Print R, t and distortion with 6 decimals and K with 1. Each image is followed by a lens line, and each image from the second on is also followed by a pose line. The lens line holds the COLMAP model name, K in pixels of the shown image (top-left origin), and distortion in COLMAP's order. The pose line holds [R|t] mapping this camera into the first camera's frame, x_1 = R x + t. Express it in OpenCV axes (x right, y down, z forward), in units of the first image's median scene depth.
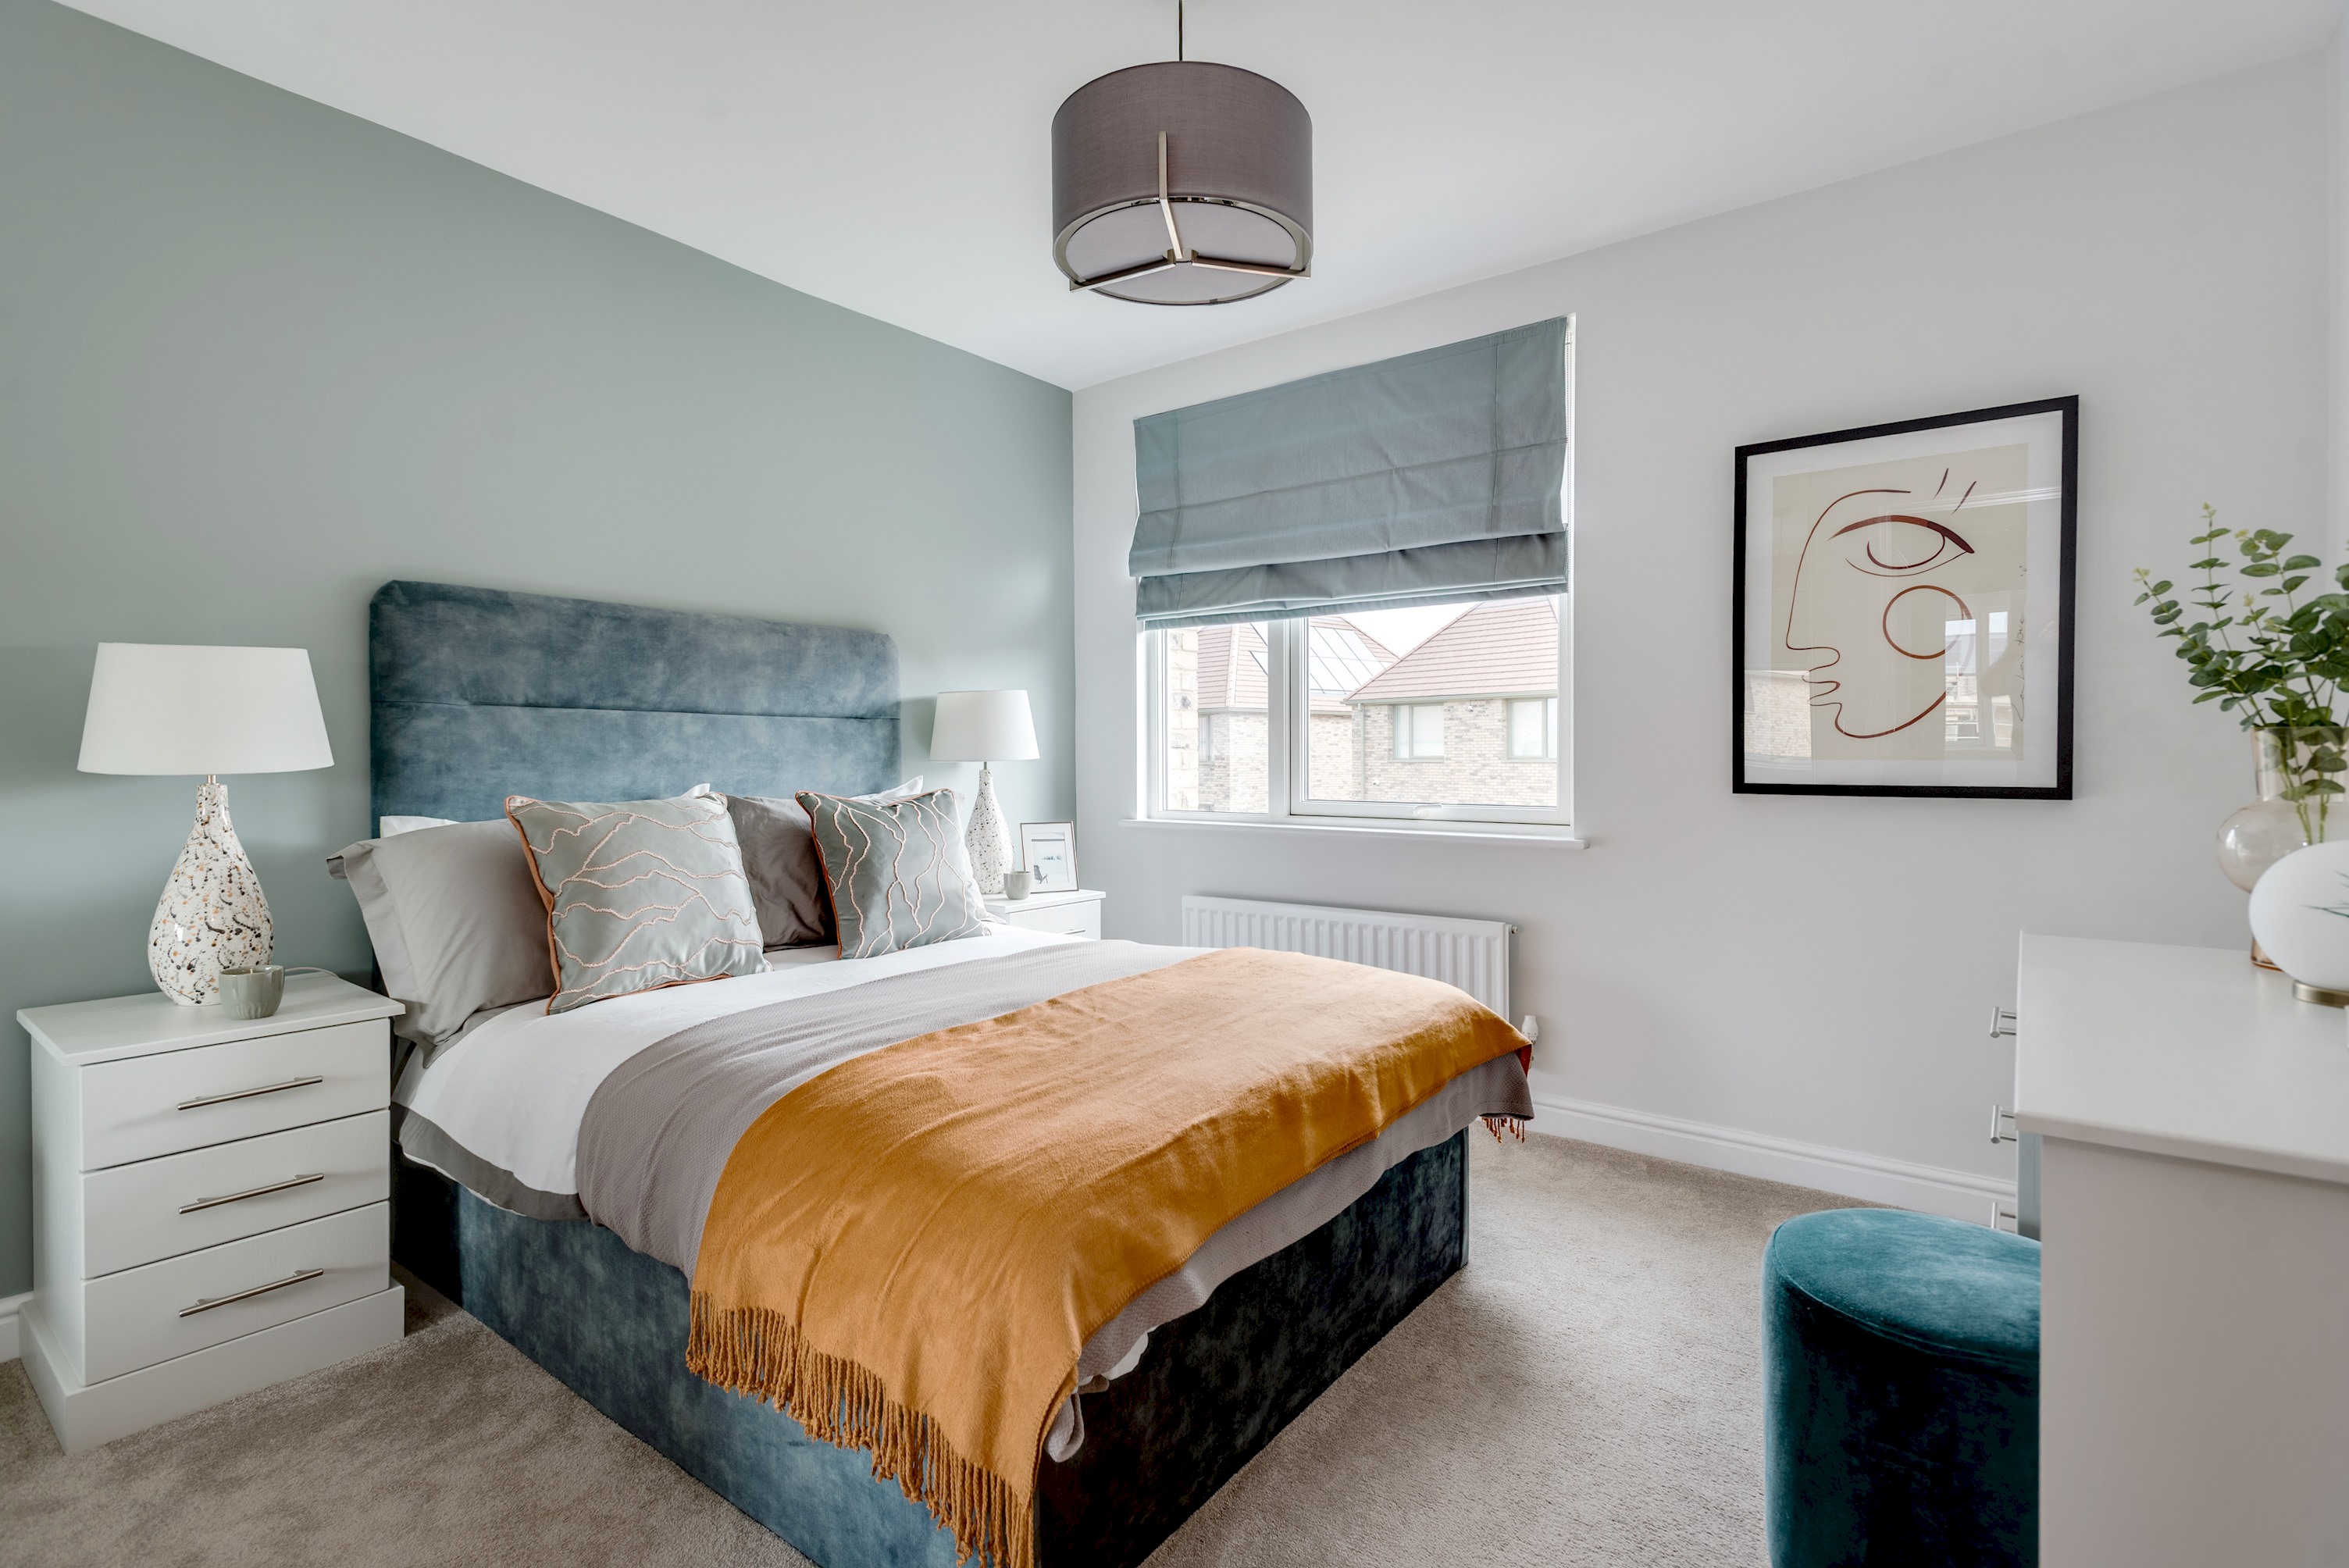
lens RADIAL K [[1122.9, 0, 1193.4], [0, 1122.9, 776.1], [0, 0, 1]] dist [-0.001147, -0.000846]
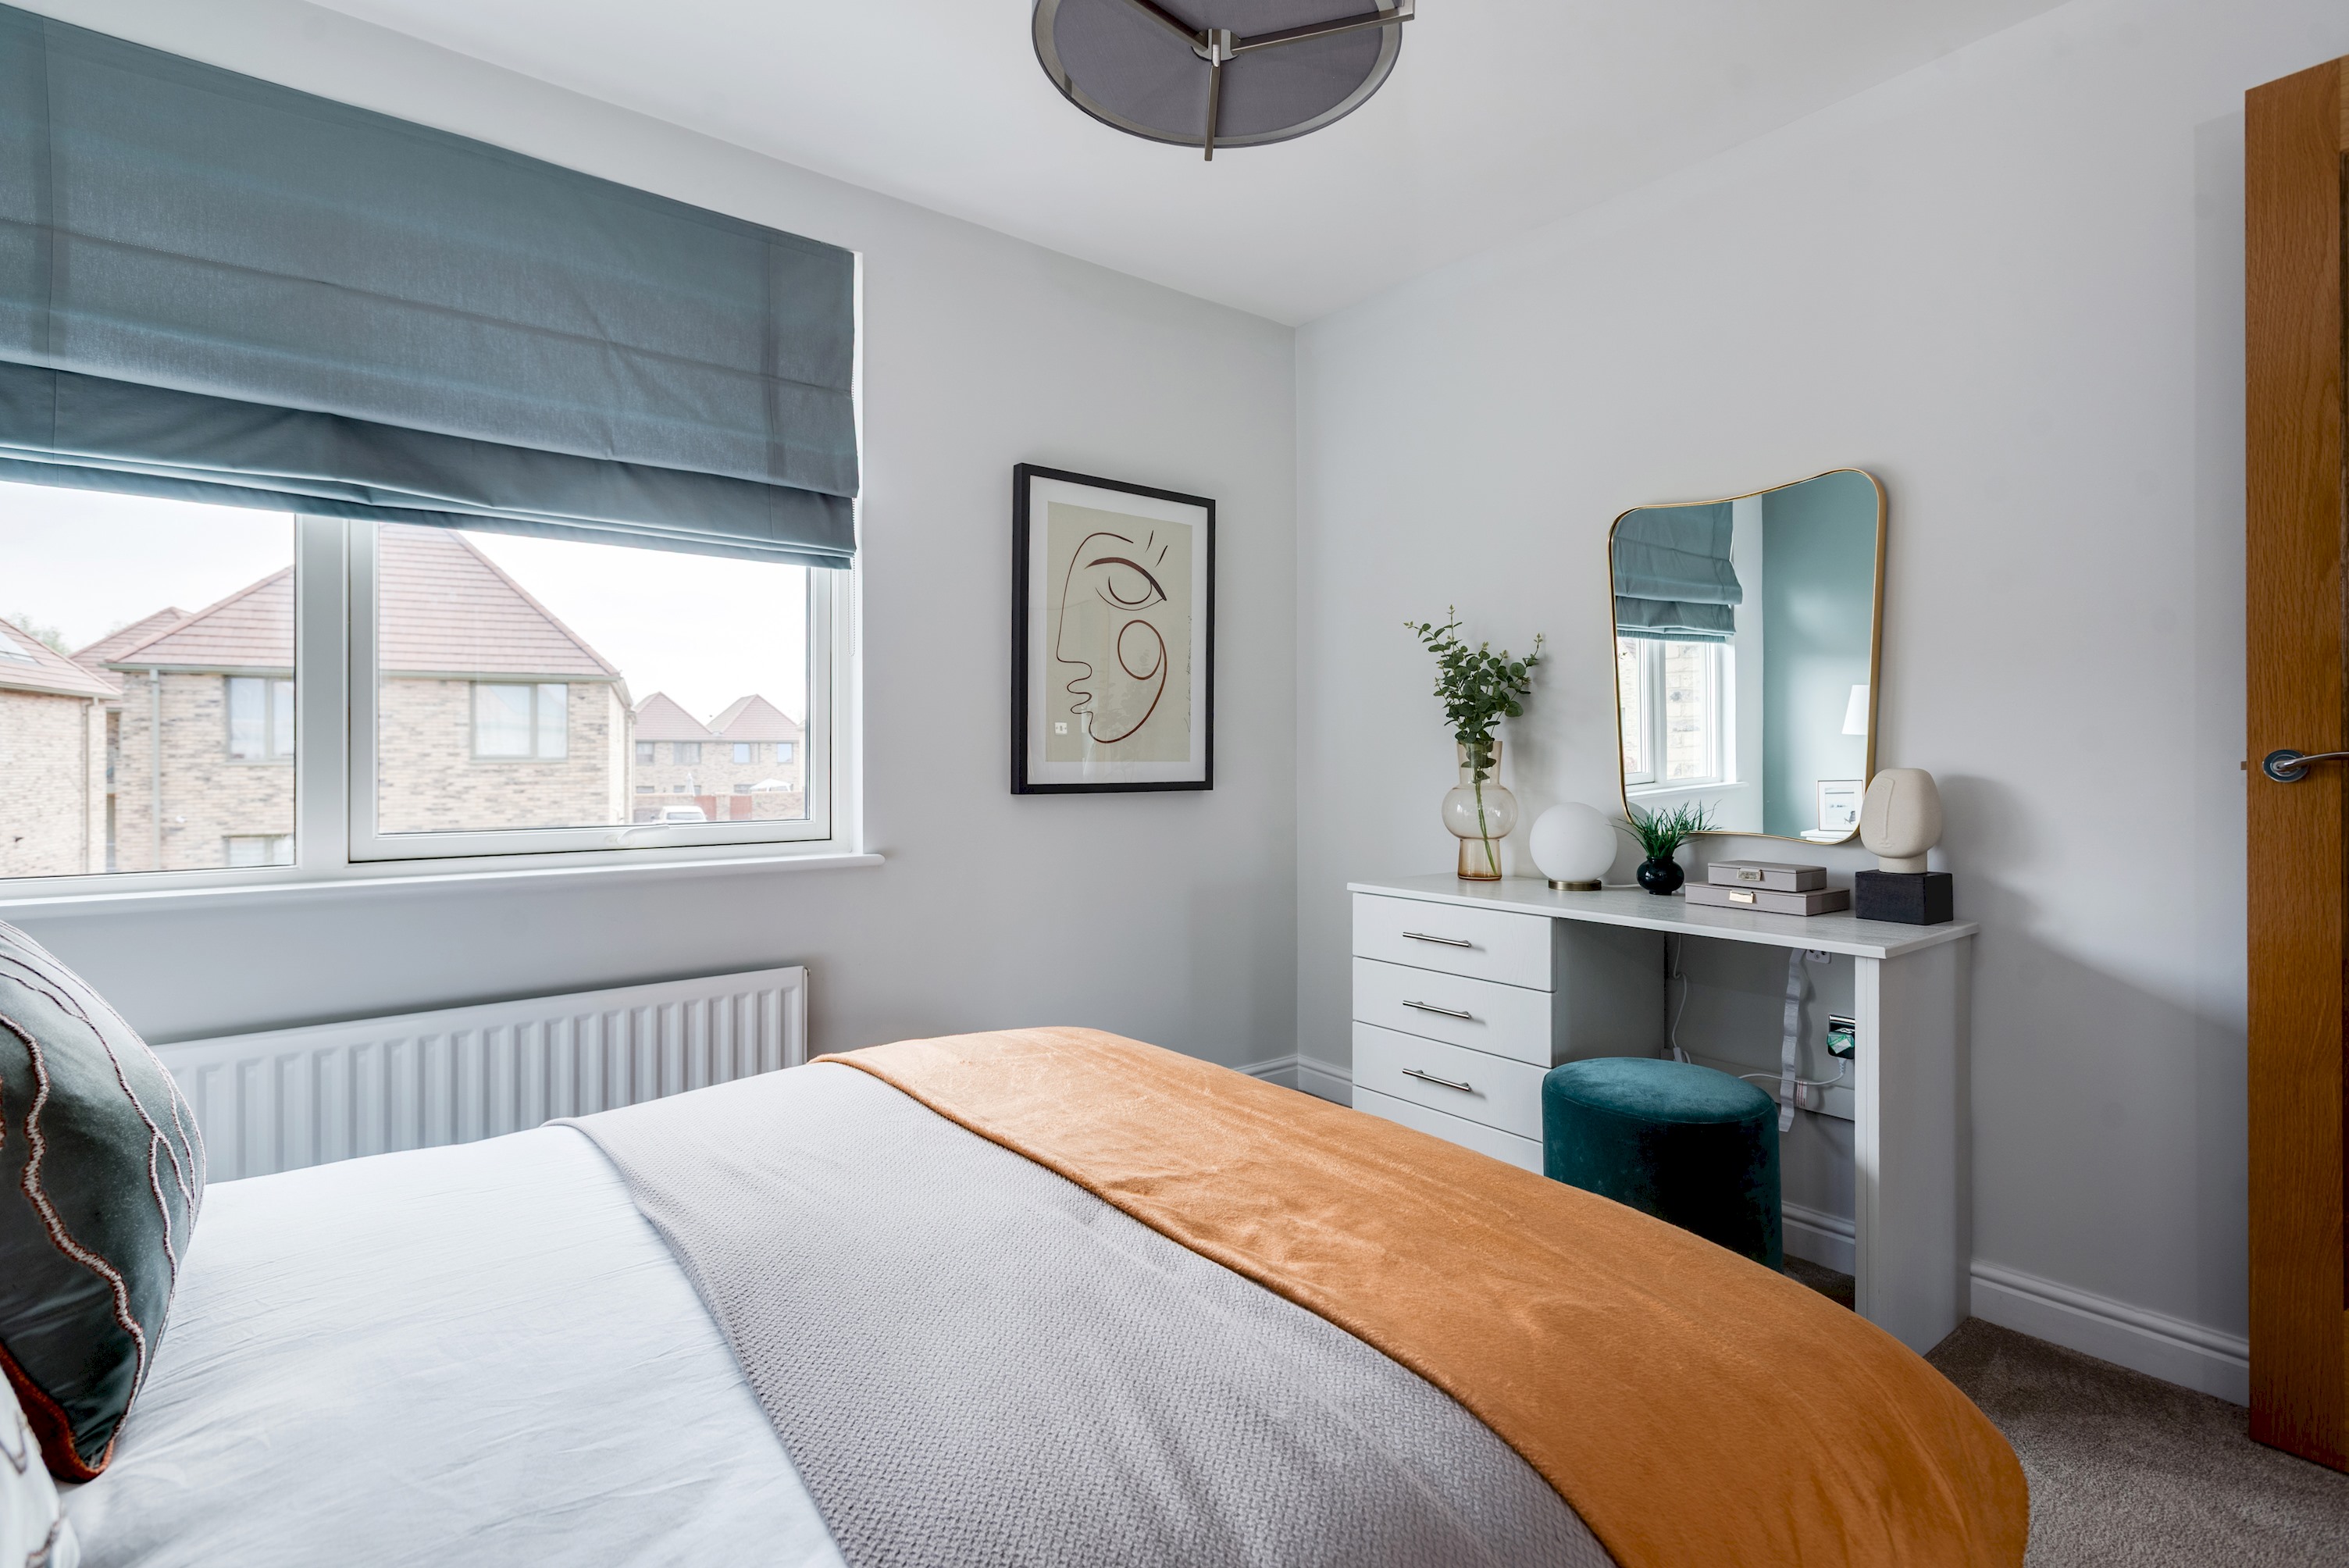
lens RADIAL K [[1119.0, 0, 1202.7], [0, 1119.0, 750.6], [0, 0, 1]] dist [-0.000570, -0.001167]
pose [[0.232738, 0.007591, 0.972510, -0.430737], [0.019403, 0.999734, -0.012447, -0.007922], [-0.972346, 0.021766, 0.232528, 0.527018]]
